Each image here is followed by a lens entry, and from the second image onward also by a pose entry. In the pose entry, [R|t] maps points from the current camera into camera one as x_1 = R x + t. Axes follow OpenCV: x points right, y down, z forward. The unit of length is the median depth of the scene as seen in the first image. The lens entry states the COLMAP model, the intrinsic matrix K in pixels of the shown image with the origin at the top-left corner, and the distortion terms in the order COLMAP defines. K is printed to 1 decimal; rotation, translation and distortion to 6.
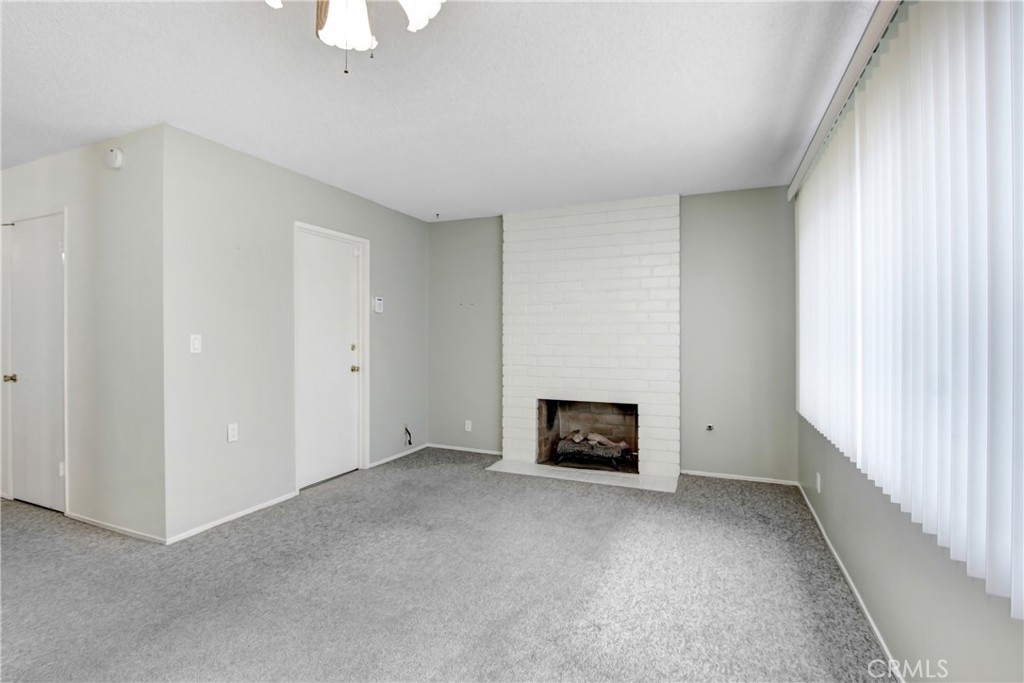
lens RADIAL K [[488.2, 0, 512.0], [0, 488.2, 341.5], [0, 0, 1]] dist [-0.002710, 0.000348]
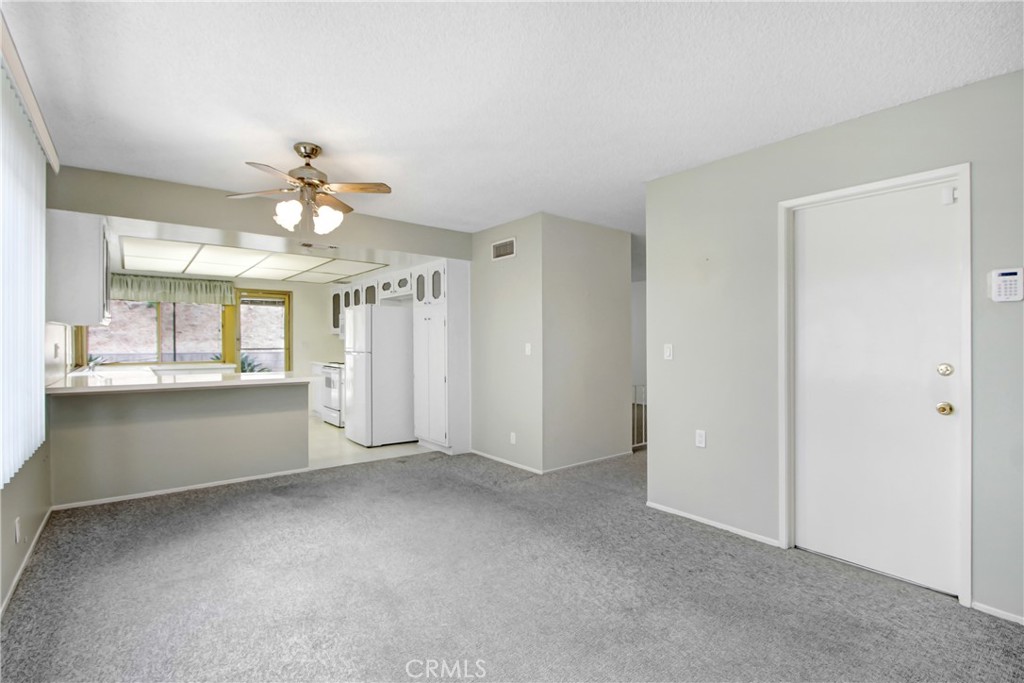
lens RADIAL K [[488.2, 0, 512.0], [0, 488.2, 341.5], [0, 0, 1]] dist [-0.002710, 0.000348]
pose [[-0.479642, -0.003054, -0.877459, 0.537729], [-0.013727, 0.999898, 0.004023, -0.019153], [0.877357, 0.013975, -0.479635, 1.145217]]
